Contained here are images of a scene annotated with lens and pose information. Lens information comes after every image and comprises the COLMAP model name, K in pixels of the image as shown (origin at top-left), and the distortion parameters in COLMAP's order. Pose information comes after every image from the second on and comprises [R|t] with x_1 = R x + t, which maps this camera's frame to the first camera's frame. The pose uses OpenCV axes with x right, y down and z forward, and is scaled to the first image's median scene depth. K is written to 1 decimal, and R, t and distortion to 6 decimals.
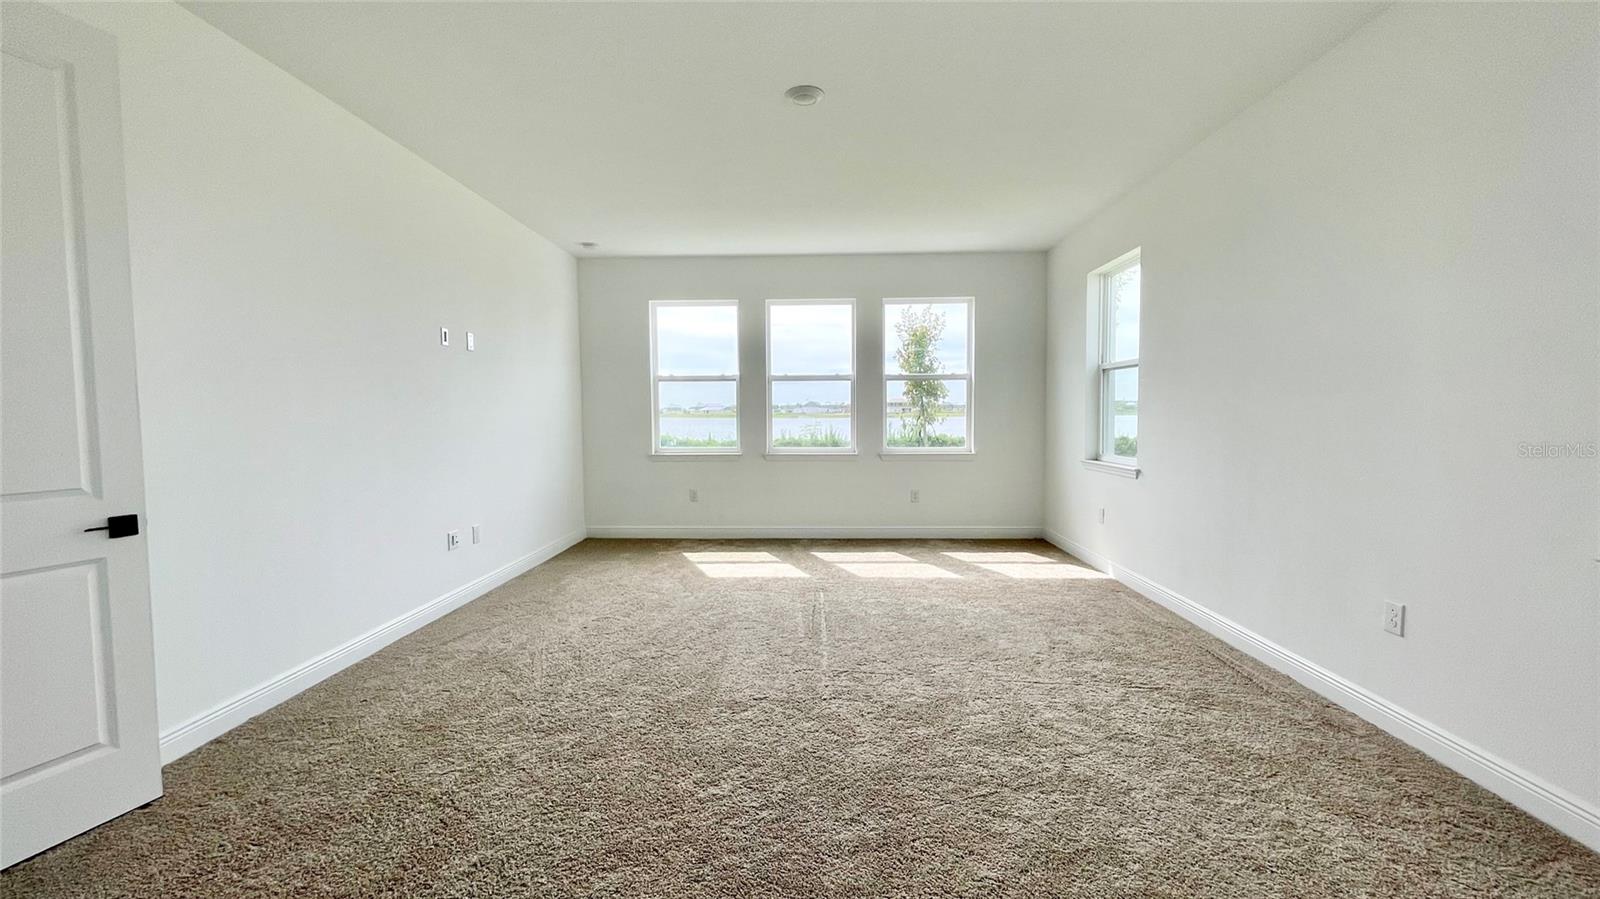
lens RADIAL K [[650.5, 0, 800.0], [0, 650.5, 449.5], [0, 0, 1]] dist [0.002672, -0.000344]
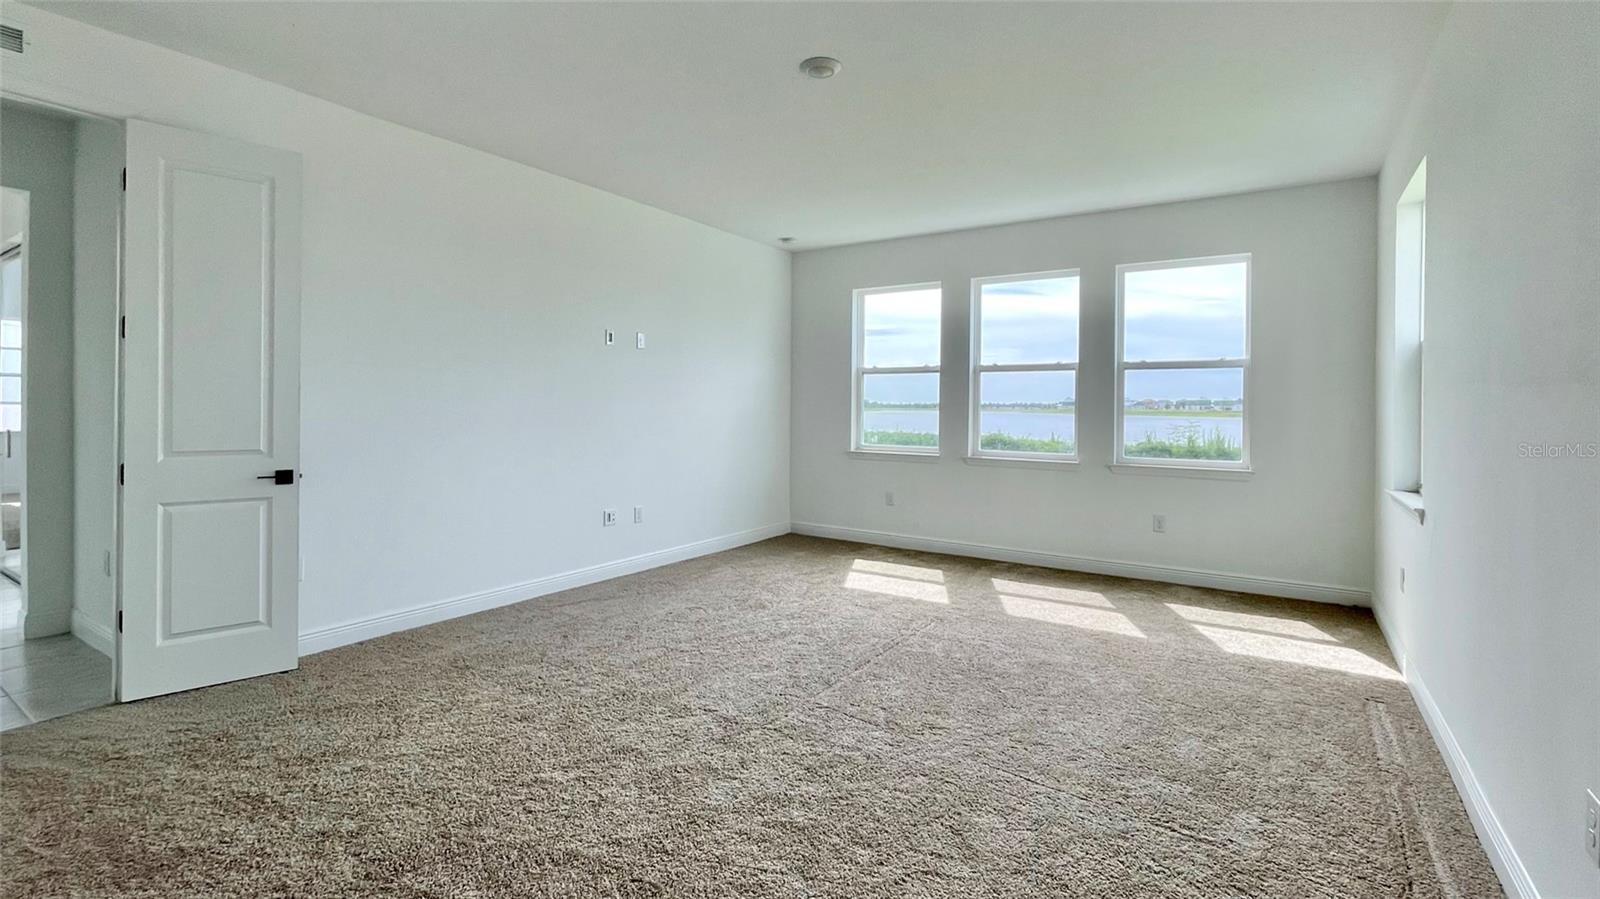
lens RADIAL K [[726.8, 0, 797.0], [0, 726.8, 403.0], [0, 0, 1]] dist [0.001091, -0.000354]
pose [[0.849244, 0.012379, -0.527856, 0.311660], [-0.044811, 0.997808, -0.048694, -0.008372], [0.526096, 0.065007, 0.847937, 0.075522]]
